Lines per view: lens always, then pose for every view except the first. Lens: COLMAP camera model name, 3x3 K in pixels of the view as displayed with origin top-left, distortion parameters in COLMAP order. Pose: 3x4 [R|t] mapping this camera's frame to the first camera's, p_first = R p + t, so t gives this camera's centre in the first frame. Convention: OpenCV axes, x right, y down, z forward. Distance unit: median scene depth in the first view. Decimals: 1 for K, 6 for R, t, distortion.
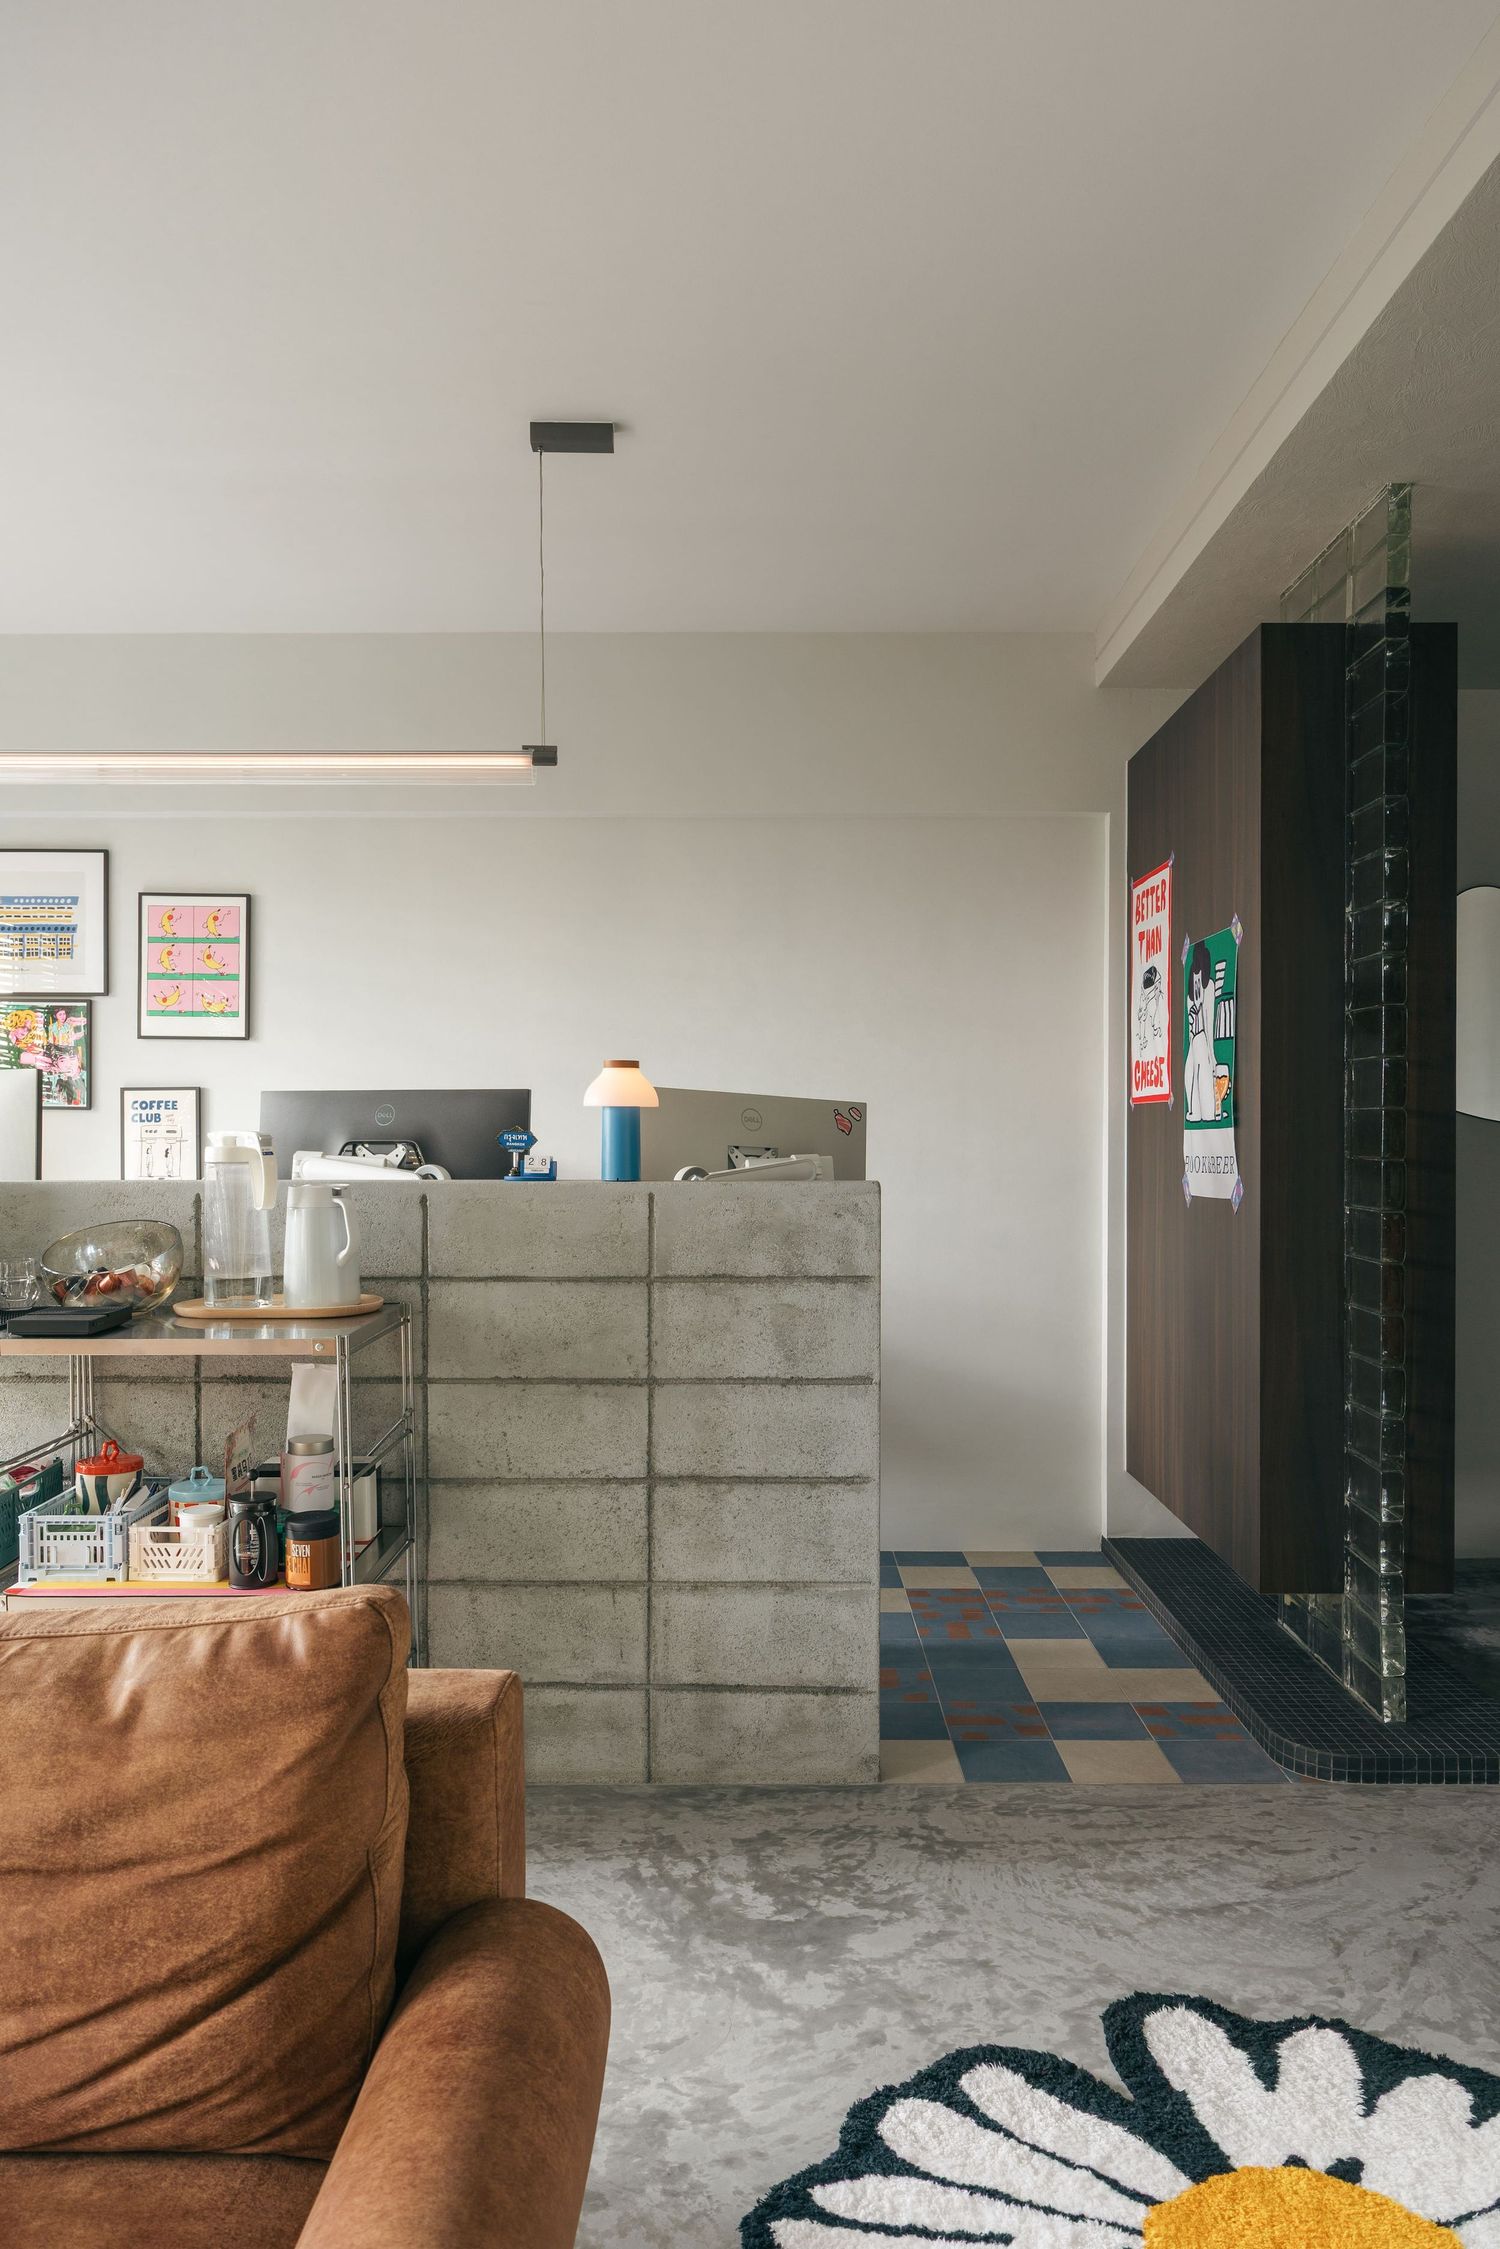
lens RADIAL K [[1503.4, 0, 745.8], [0, 1503.4, 1141.3], [0, 0, 1]] dist [-0.005764, -0.001227]
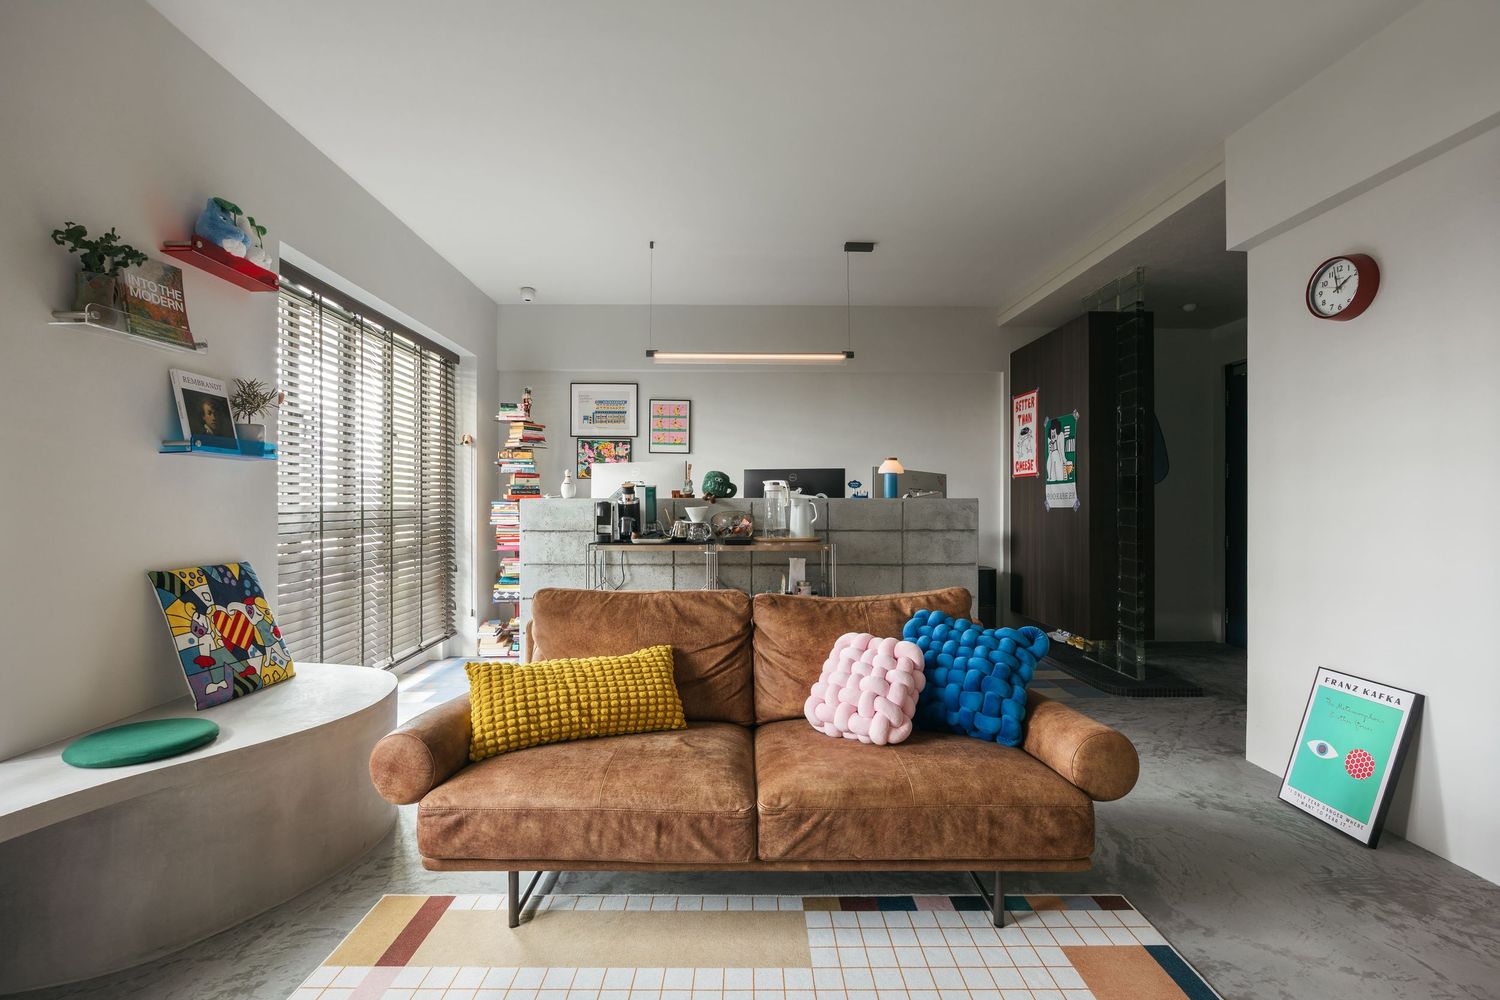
lens RADIAL K [[654.1, 0, 742.3], [0, 654.1, 499.8], [0, 0, 1]] dist [-0.010991, -0.000104]
pose [[0.999785, 0.000011, 0.020758, -0.366898], [0.000126, 0.999978, -0.006595, 0.034712], [-0.020757, 0.006597, 0.999763, -0.266236]]
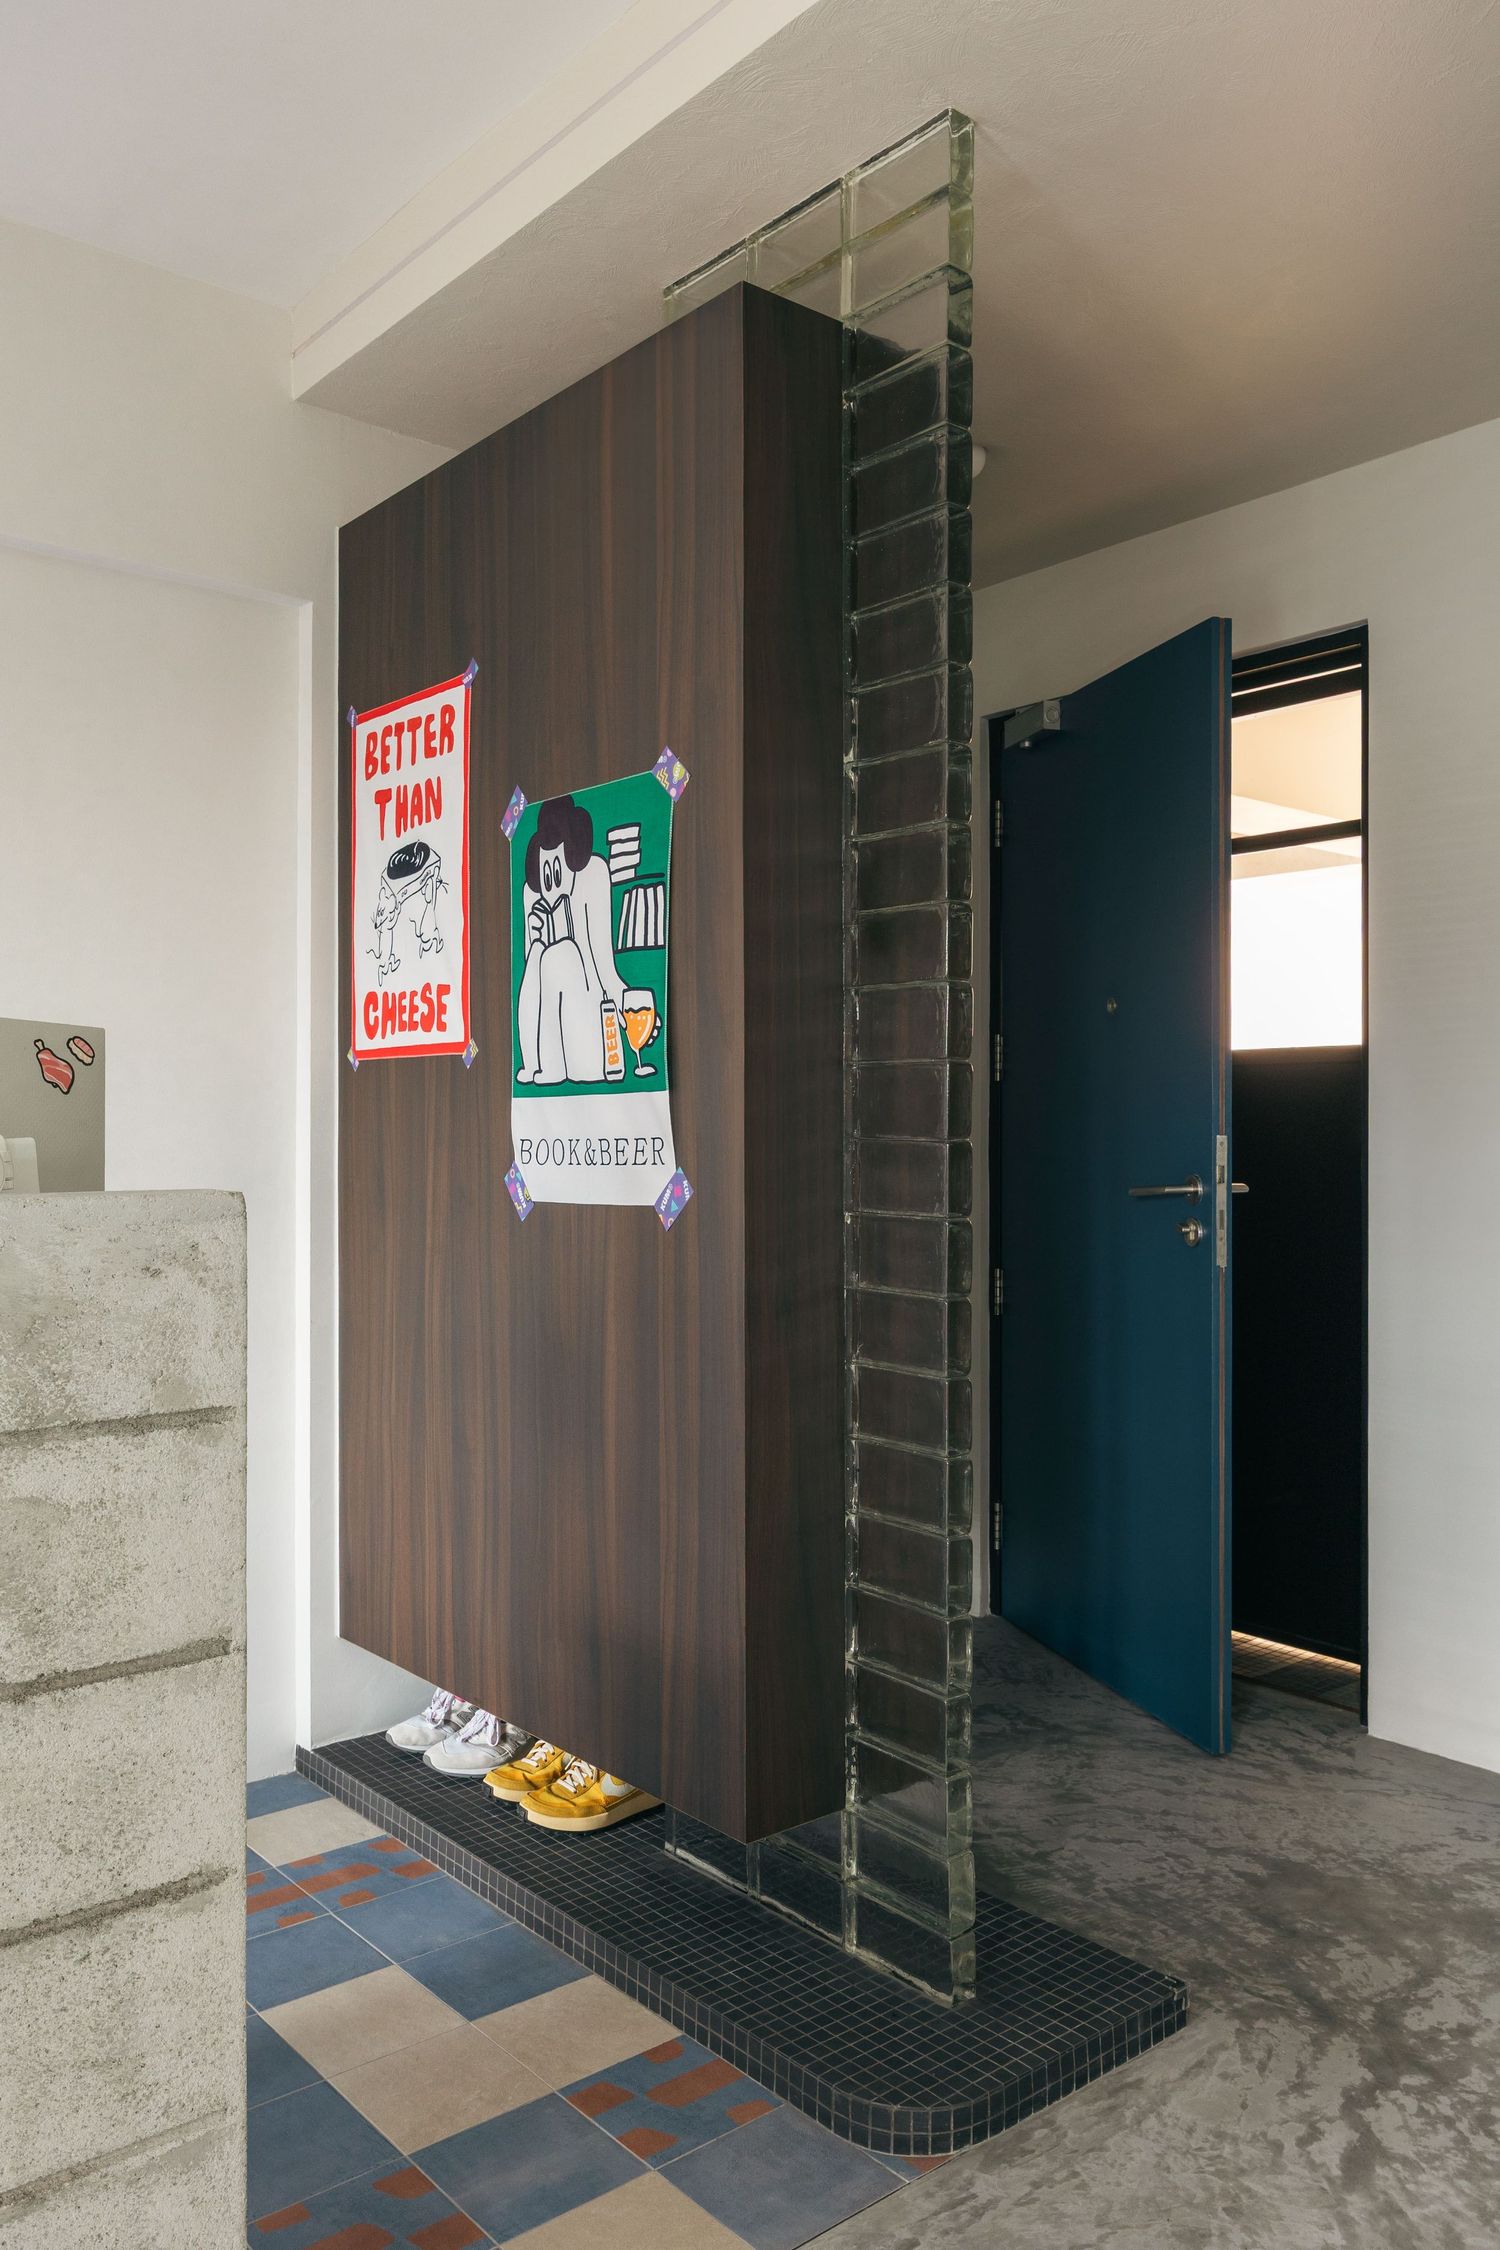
lens RADIAL K [[1684.0, 0, 751.4], [0, 1684.0, 1116.7], [0, 0, 1]] dist [-0.003258, -0.005246]
pose [[0.761921, 0.004855, 0.647651, -0.105970], [0.002175, 0.999947, -0.010054, 0.009178], [-0.647666, 0.009069, 0.761870, 0.470173]]
